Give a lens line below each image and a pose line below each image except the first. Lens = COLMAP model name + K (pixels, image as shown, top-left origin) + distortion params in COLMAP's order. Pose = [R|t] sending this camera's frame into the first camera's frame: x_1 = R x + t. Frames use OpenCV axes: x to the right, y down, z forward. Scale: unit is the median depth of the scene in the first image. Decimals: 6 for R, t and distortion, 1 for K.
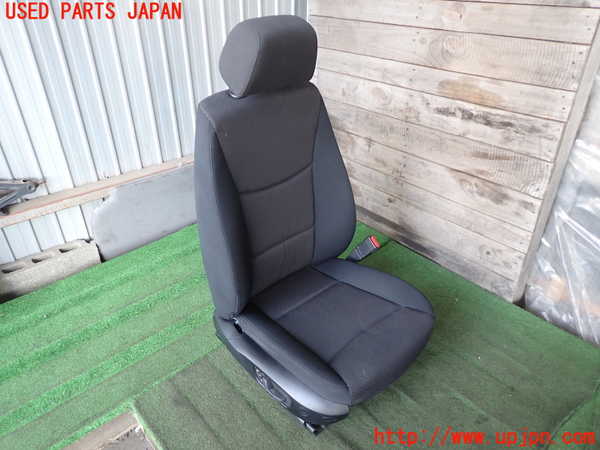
lens RADIAL K [[437.5, 0, 299.6], [0, 437.5, 227.3], [0, 0, 1]] dist [-0.003272, -0.004954]
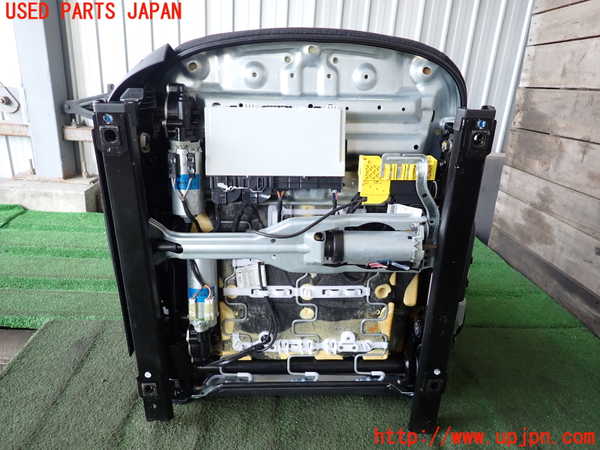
lens RADIAL K [[437.5, 0, 299.6], [0, 437.5, 227.3], [0, 0, 1]] dist [-0.003272, -0.004954]
pose [[0.775319, 0.246533, -0.581465, 0.263587], [-0.381864, 0.916306, -0.120674, 0.139137], [0.503050, 0.315601, 0.804572, 0.430504]]
